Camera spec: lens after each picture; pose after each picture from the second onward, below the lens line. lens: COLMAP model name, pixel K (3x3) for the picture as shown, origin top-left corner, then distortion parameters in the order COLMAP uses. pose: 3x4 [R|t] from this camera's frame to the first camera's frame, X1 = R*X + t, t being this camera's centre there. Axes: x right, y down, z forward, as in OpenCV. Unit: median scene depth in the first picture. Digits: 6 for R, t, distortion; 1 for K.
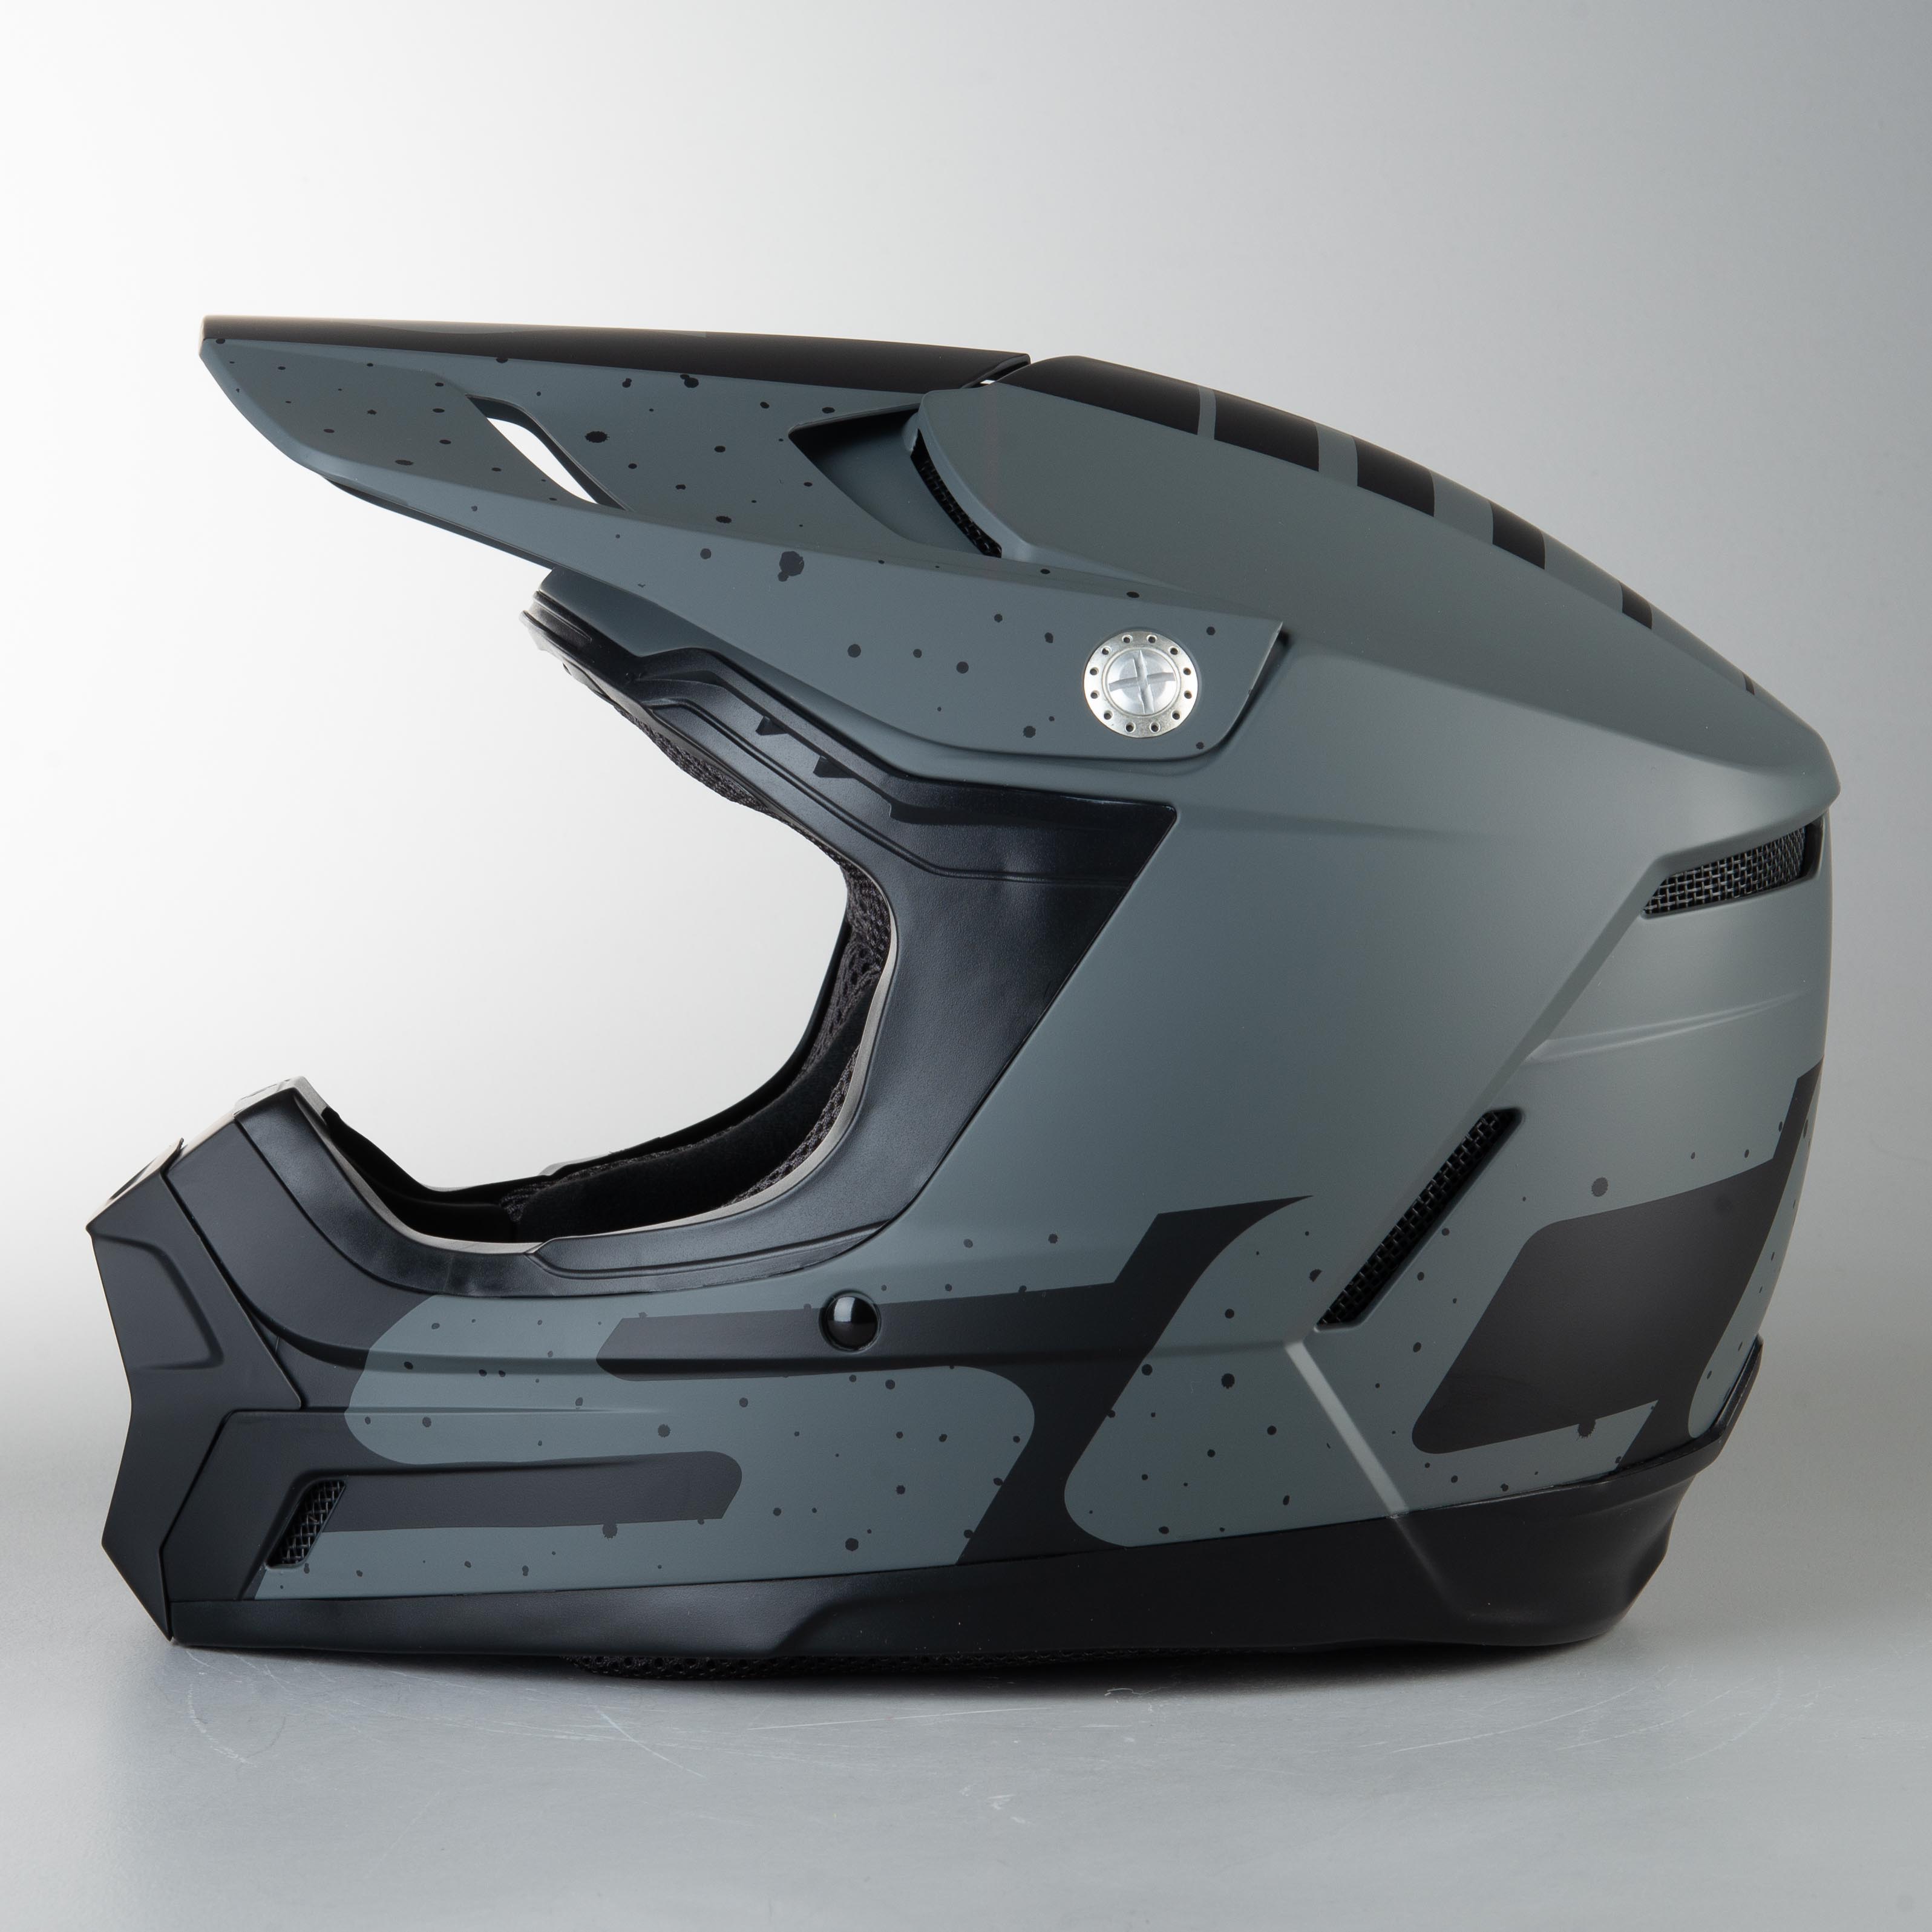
lens RADIAL K [[5982.2, 0, 966.0], [0, 5982.2, 966.0], [0, 0, 1]] dist [0.046602, -2.410277]
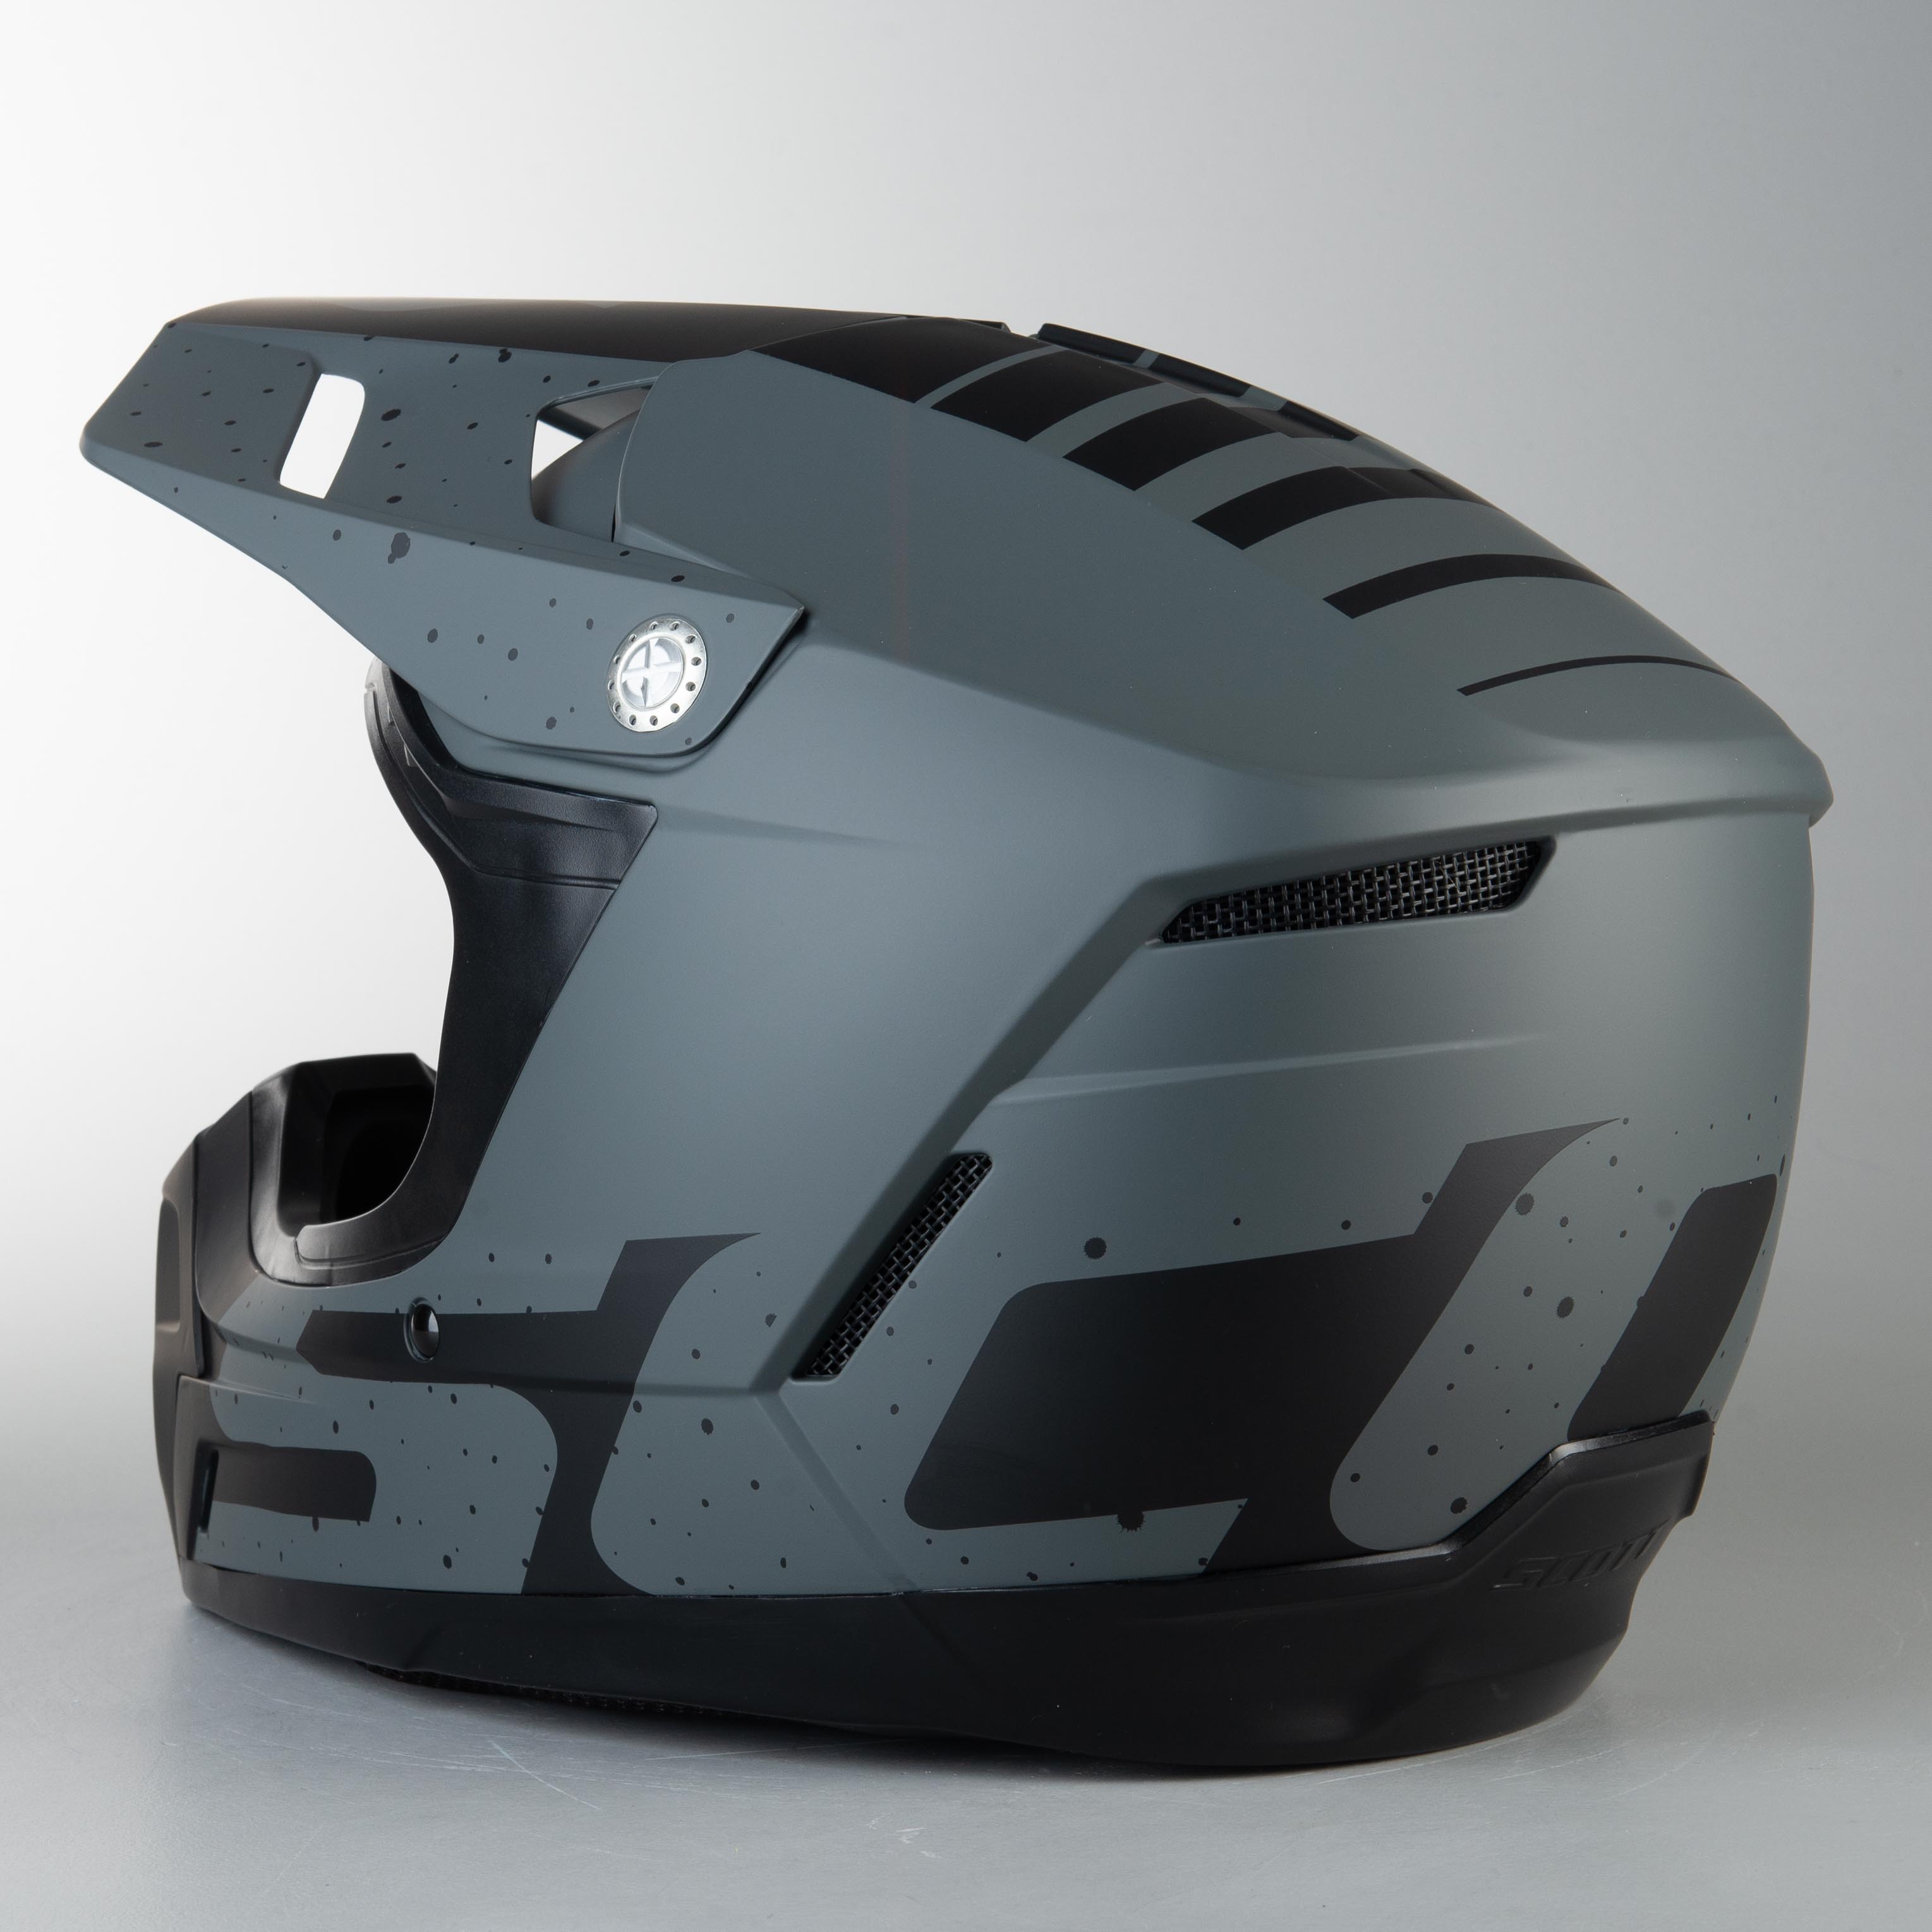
lens RADIAL K [[5982.2, 0, 966.0], [0, 5982.2, 966.0], [0, 0, 1]] dist [0.046602, -2.410277]
pose [[0.786633, 0.044650, -0.615805, 0.639562], [-0.039297, 0.998980, 0.022234, -0.024080], [0.616170, 0.006709, 0.787585, 0.291654]]
